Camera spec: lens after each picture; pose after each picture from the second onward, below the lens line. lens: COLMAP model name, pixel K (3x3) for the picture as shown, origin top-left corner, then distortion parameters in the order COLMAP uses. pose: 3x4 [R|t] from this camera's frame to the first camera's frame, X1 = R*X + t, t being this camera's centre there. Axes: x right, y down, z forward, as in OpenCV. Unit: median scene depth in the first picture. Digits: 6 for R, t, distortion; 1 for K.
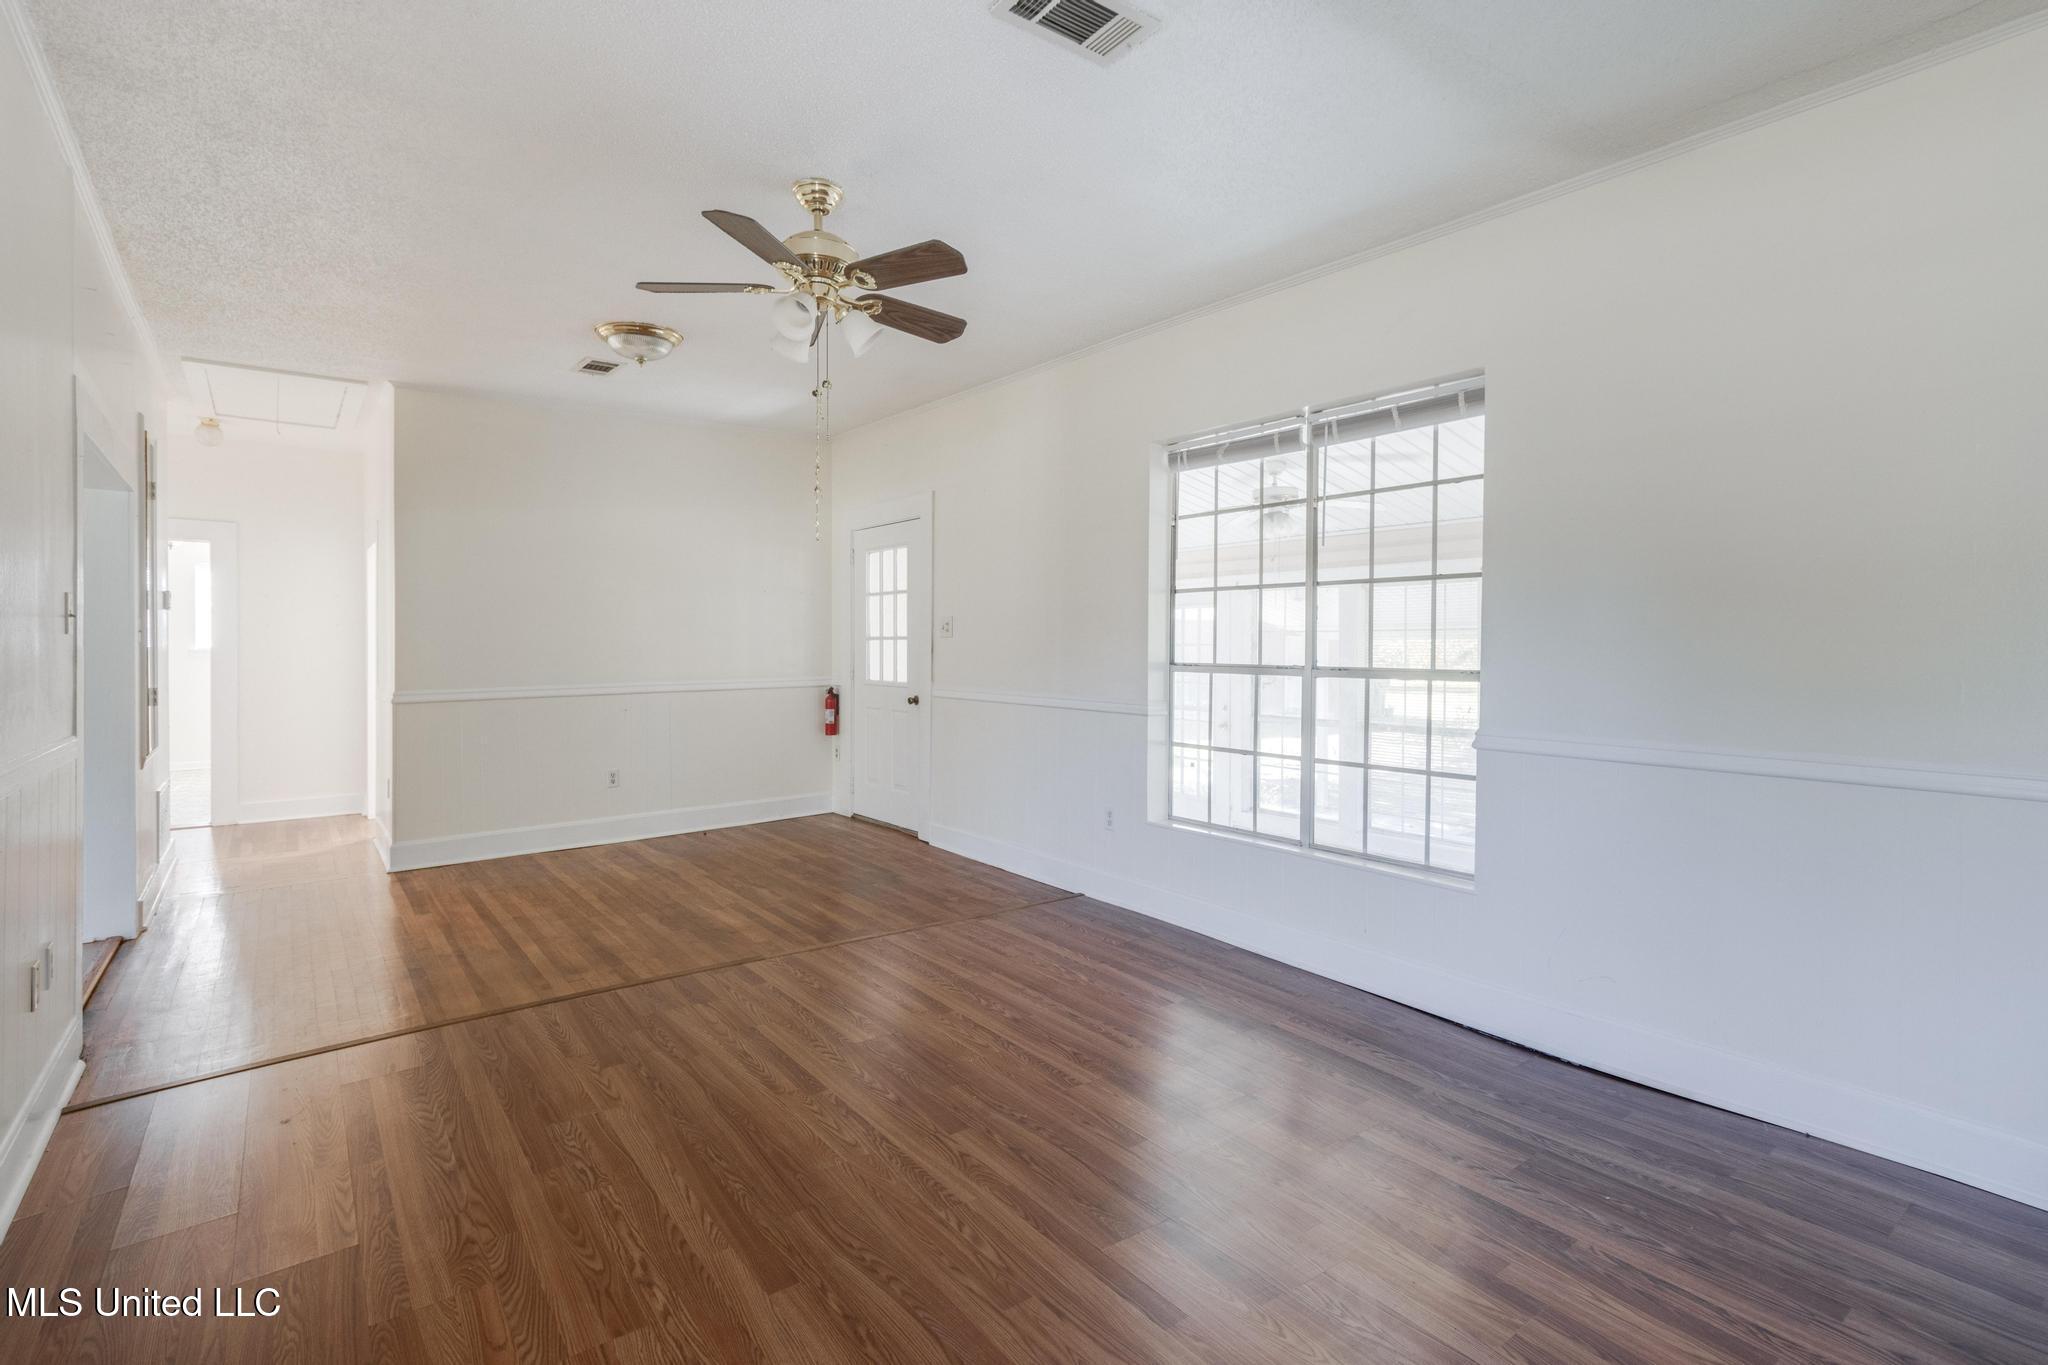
lens RADIAL K [[927.3, 0, 1024.0], [0, 927.3, 653.6], [0, 0, 1]] dist [0.000053, -0.000040]
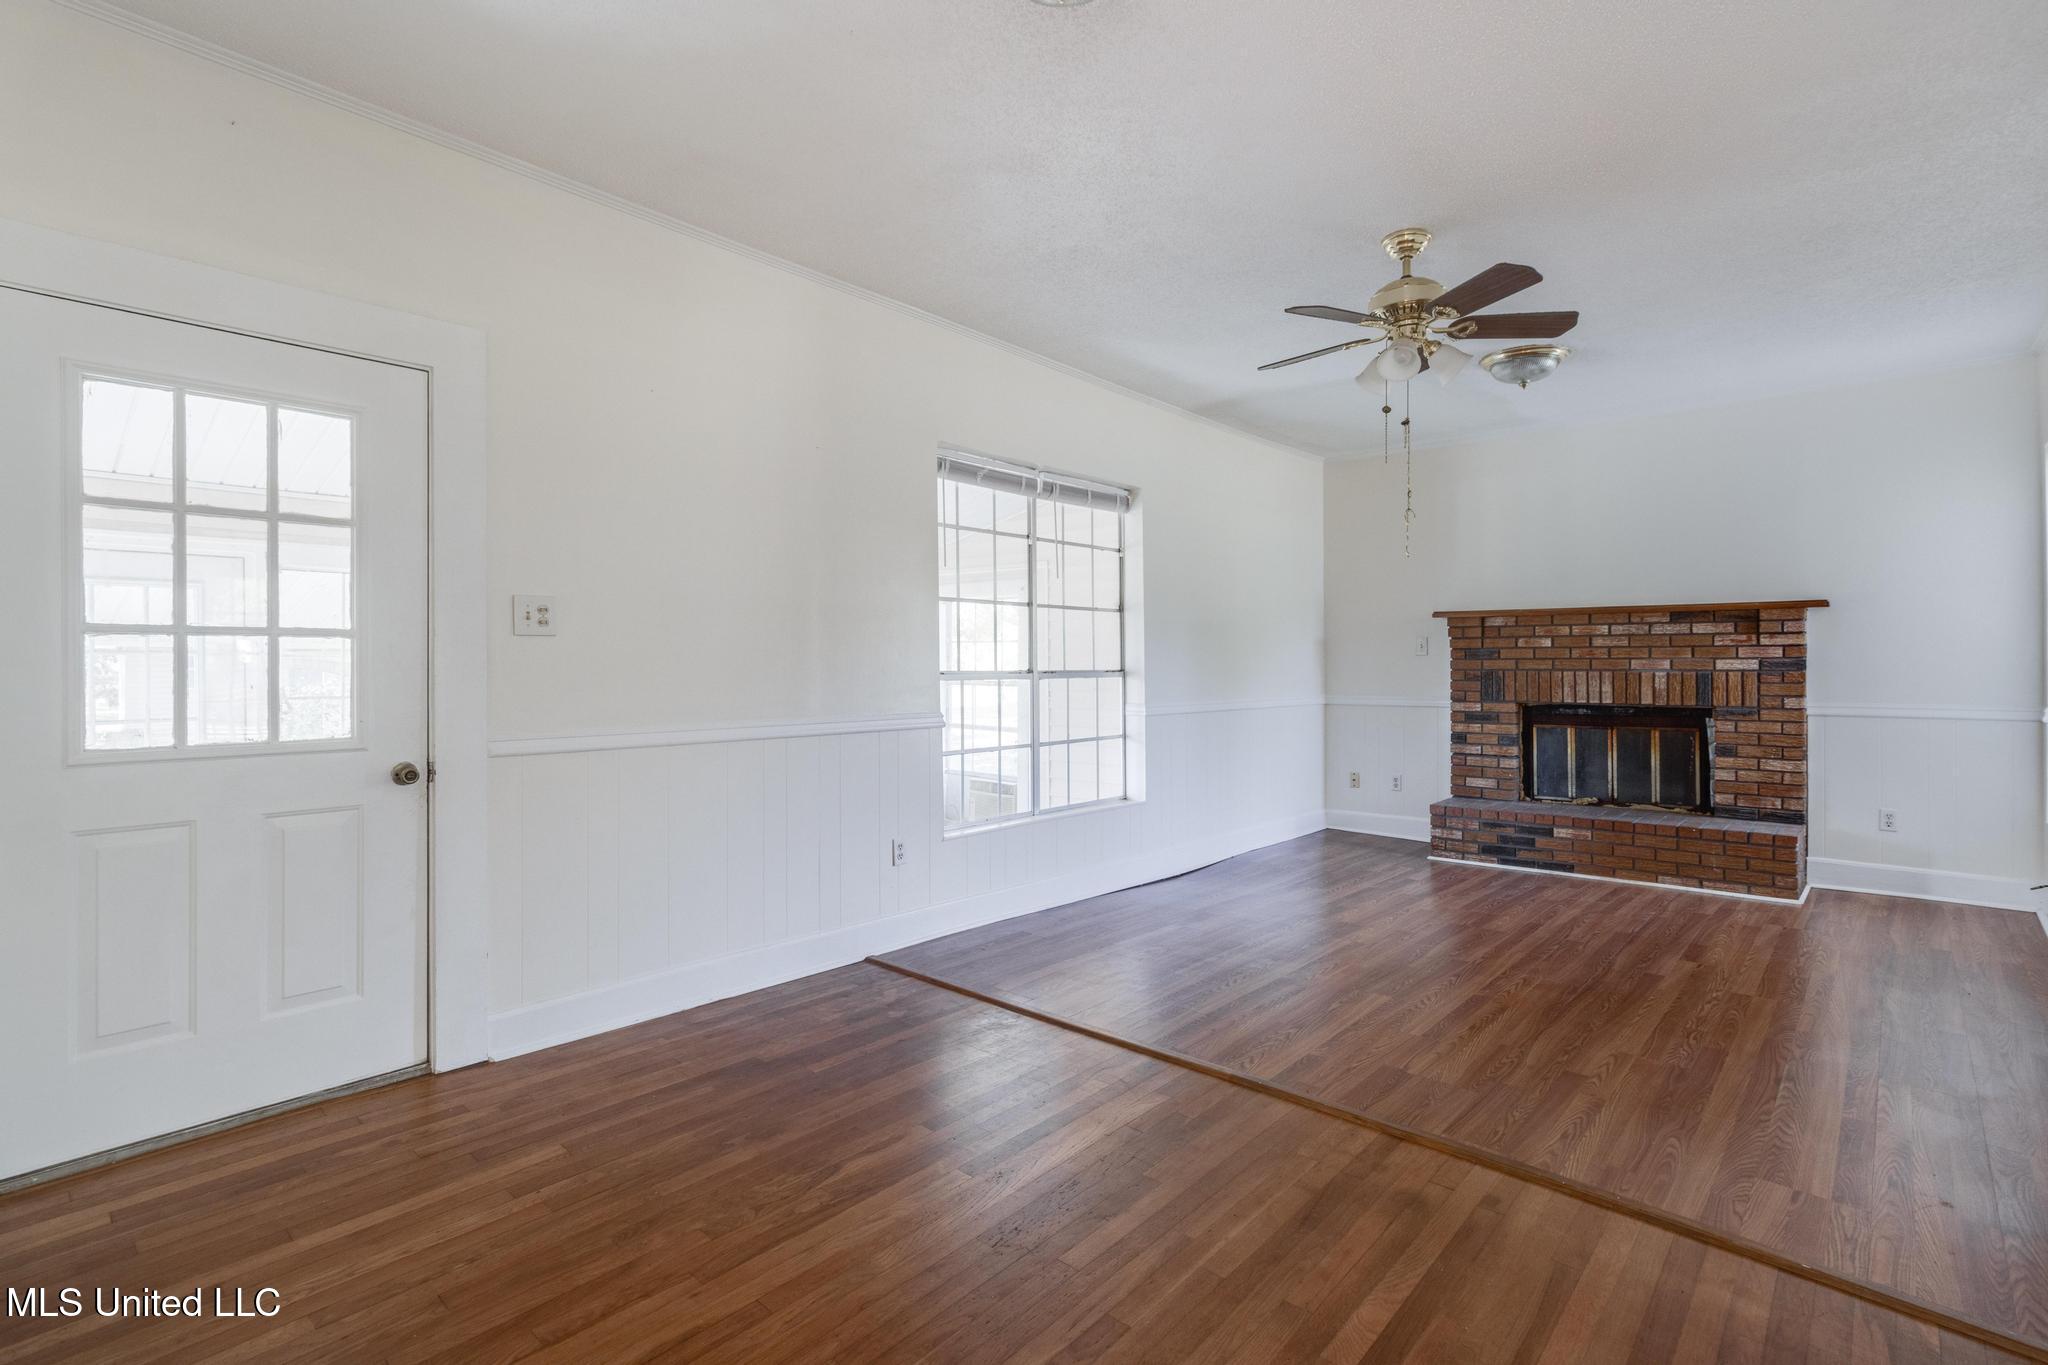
lens RADIAL K [[907.7, 0, 1025.0], [0, 907.7, 670.8], [0, 0, 1]] dist [-0.001353, 0.000020]
pose [[-0.132536, -0.014252, 0.991076, -1.034476], [0.008197, 0.999847, 0.015475, -0.006664], [-0.991144, 0.010174, -0.132399, 1.339195]]
